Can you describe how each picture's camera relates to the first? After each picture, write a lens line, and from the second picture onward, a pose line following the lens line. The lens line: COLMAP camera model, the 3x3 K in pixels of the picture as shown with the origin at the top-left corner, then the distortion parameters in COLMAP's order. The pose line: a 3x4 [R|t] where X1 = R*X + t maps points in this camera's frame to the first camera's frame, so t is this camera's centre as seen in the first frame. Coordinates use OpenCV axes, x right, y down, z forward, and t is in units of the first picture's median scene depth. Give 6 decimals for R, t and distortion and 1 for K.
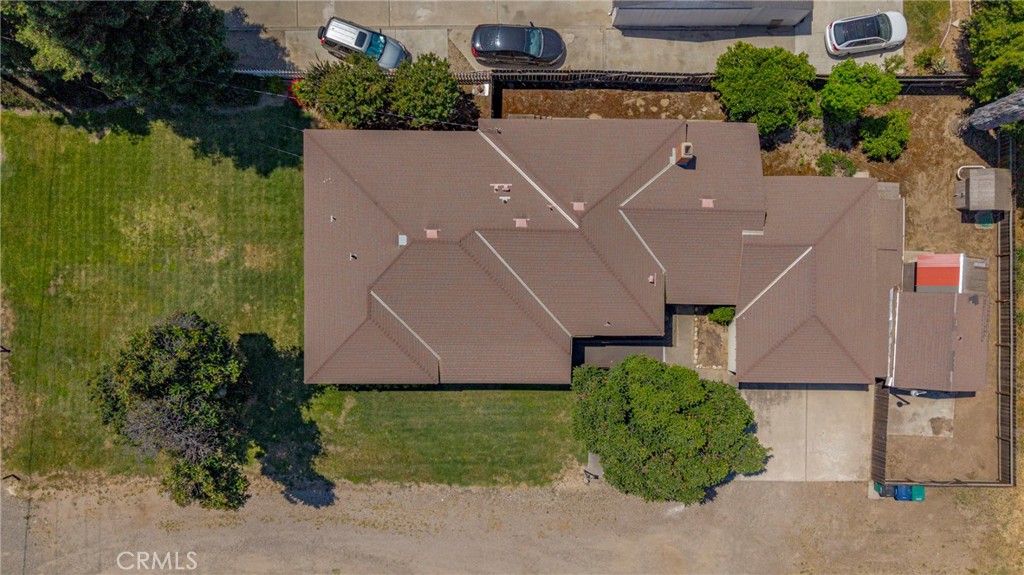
lens RADIAL K [[686.6, 0, 512.0], [0, 686.6, 287.5], [0, 0, 1]] dist [0.023121, -0.022869]
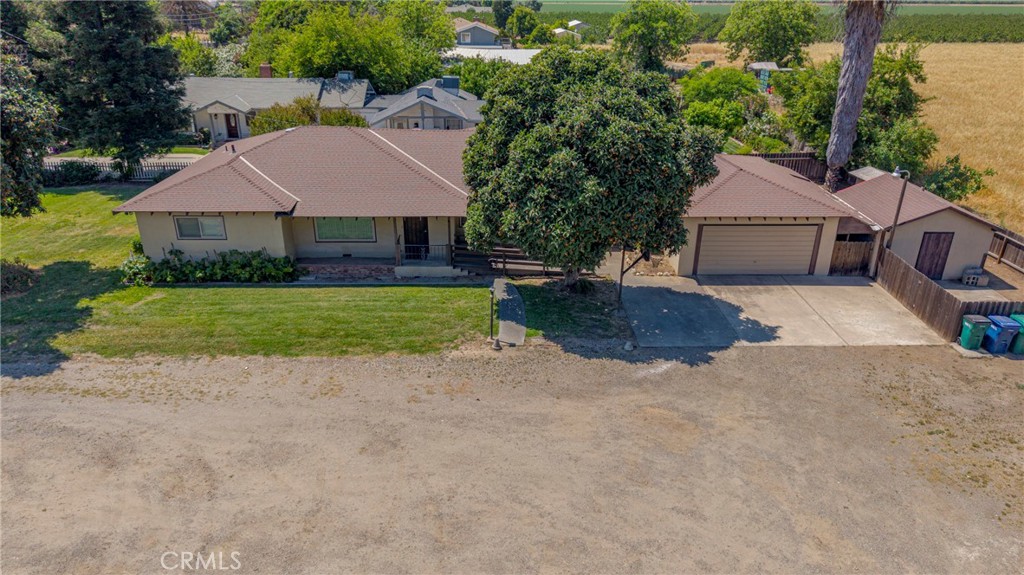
lens RADIAL K [[684.1, 0, 514.1], [0, 684.1, 285.6], [0, 0, 1]] dist [0.040403, -0.047116]
pose [[0.999283, -0.013270, 0.035459, 0.103371], [0.037818, 0.394747, -0.918011, 0.819418], [-0.001815, 0.918694, 0.394966, 0.707780]]
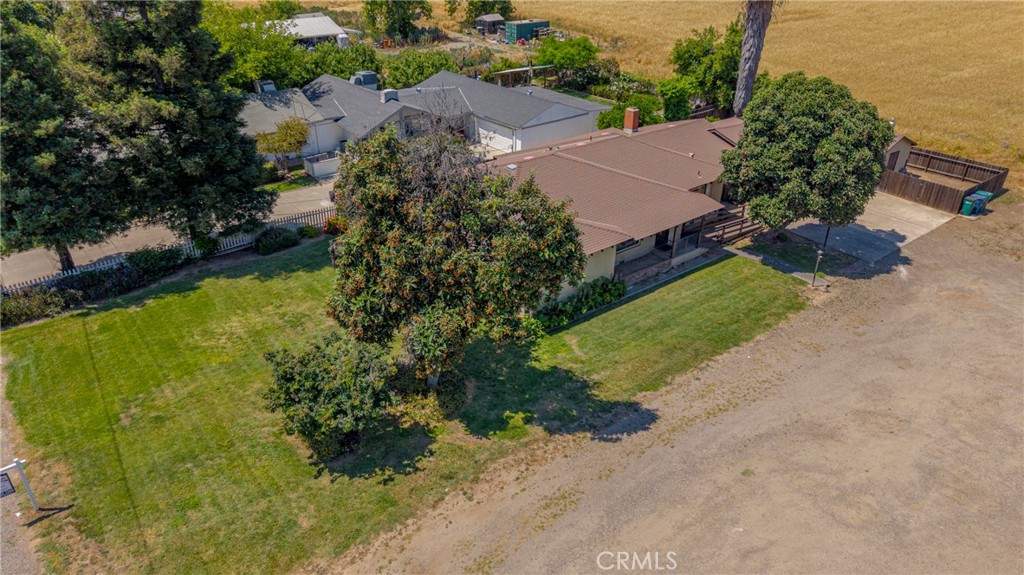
lens RADIAL K [[684.1, 0, 514.1], [0, 684.1, 285.6], [0, 0, 1]] dist [0.040403, -0.047116]
pose [[0.775257, -0.299462, 0.556147, -0.702226], [0.631606, 0.377399, -0.677232, 0.630258], [-0.007084, 0.876295, 0.481723, 0.565451]]
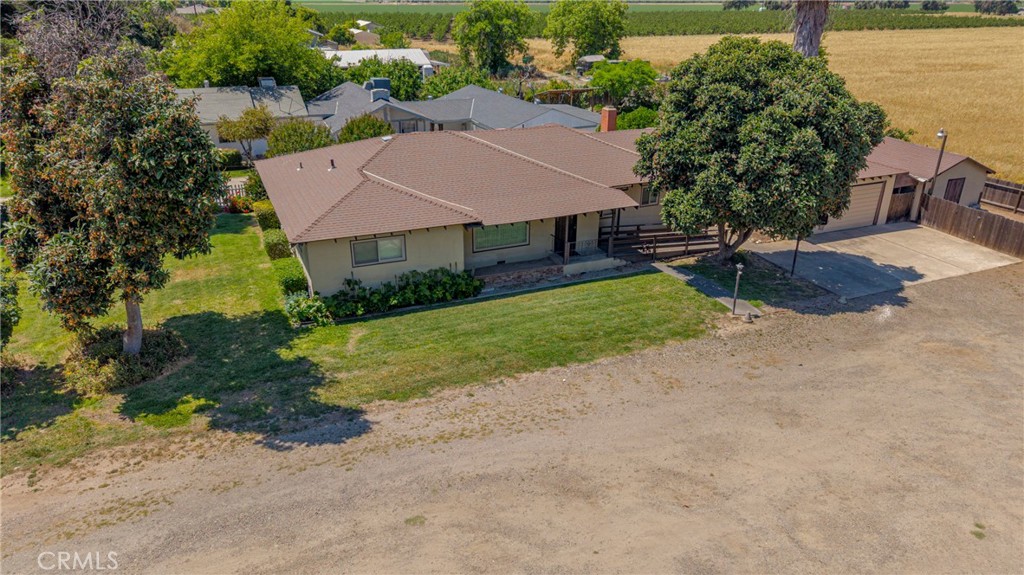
lens RADIAL K [[686.6, 0, 512.0], [0, 686.6, 287.5], [0, 0, 1]] dist [0.023121, -0.022869]
pose [[0.914123, -0.159715, 0.372654, -0.332379], [0.405437, 0.362458, -0.839194, 0.725589], [-0.001040, 0.918213, 0.396085, 0.713425]]
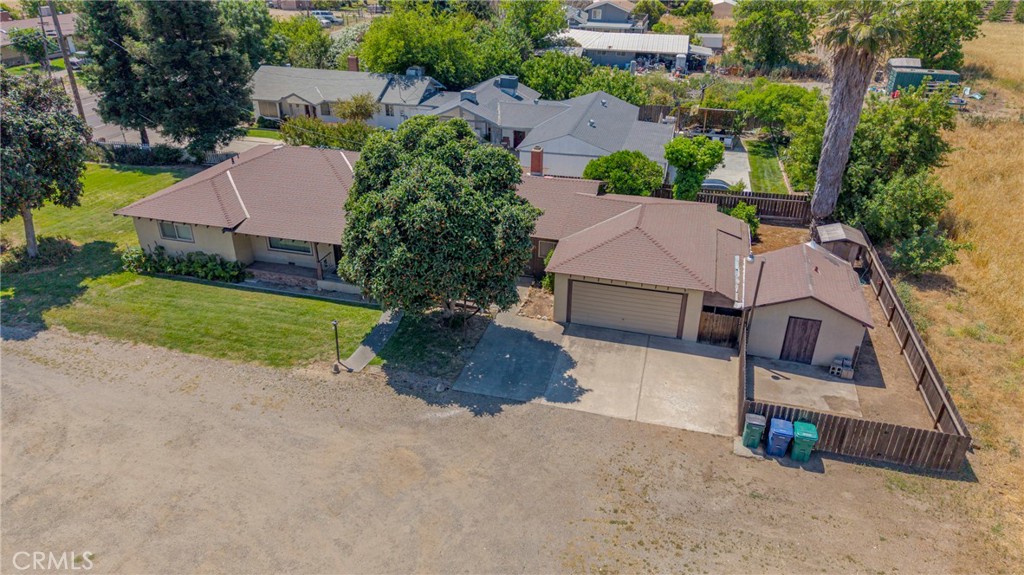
lens RADIAL K [[684.1, 0, 514.1], [0, 684.1, 285.6], [0, 0, 1]] dist [0.040403, -0.047116]
pose [[0.968709, 0.116742, -0.219031, 0.442993], [-0.248177, 0.443710, -0.861121, 0.824640], [-0.003343, 0.888534, 0.458798, 0.581735]]
